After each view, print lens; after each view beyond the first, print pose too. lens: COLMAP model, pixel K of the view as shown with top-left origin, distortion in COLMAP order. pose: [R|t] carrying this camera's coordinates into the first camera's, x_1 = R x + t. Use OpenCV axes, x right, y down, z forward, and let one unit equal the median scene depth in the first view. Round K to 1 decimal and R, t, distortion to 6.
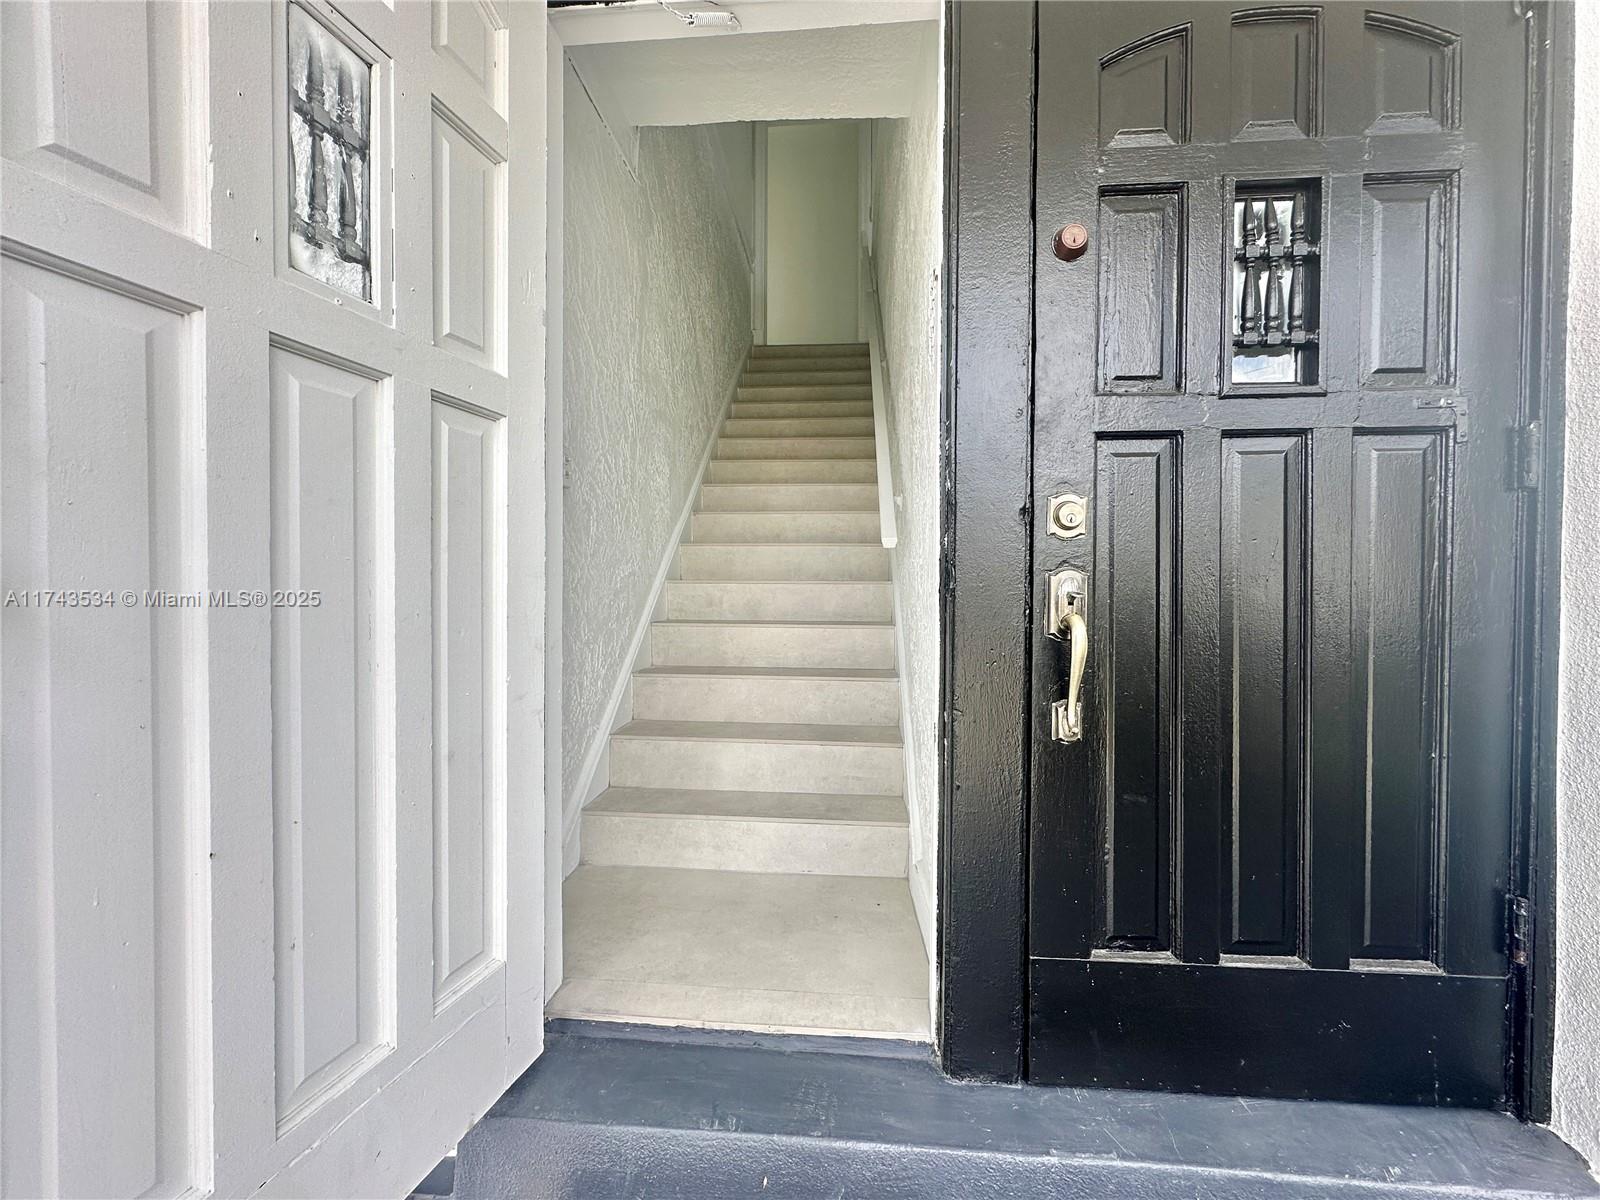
lens RADIAL K [[641.3, 0, 799.2], [0, 641.3, 597.9], [0, 0, 1]] dist [-0.000792, 0.001076]
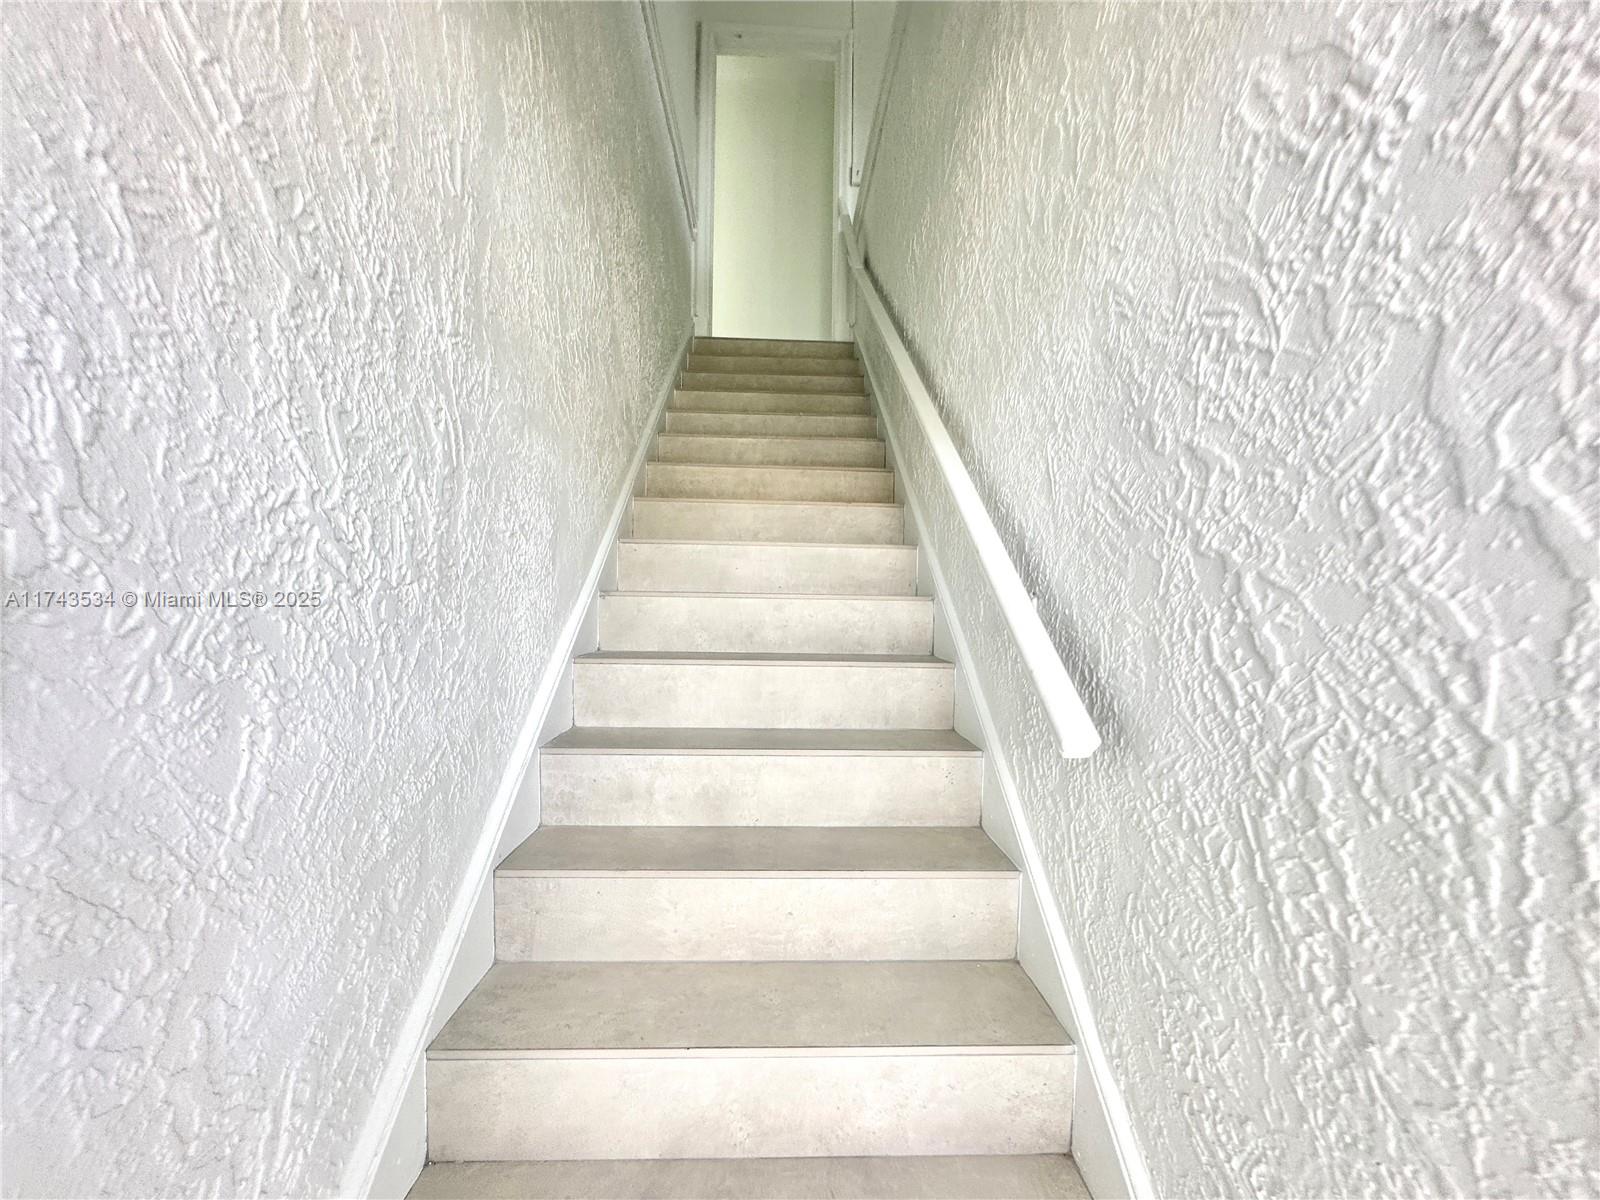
lens RADIAL K [[641.3, 0, 803.5], [0, 641.3, 597.4], [0, 0, 1]] dist [-0.000792, 0.001076]
pose [[0.991828, 0.012116, 0.127008, -0.048603], [-0.008324, 0.999505, -0.030343, -0.093875], [-0.127313, 0.029038, 0.991437, 0.341438]]
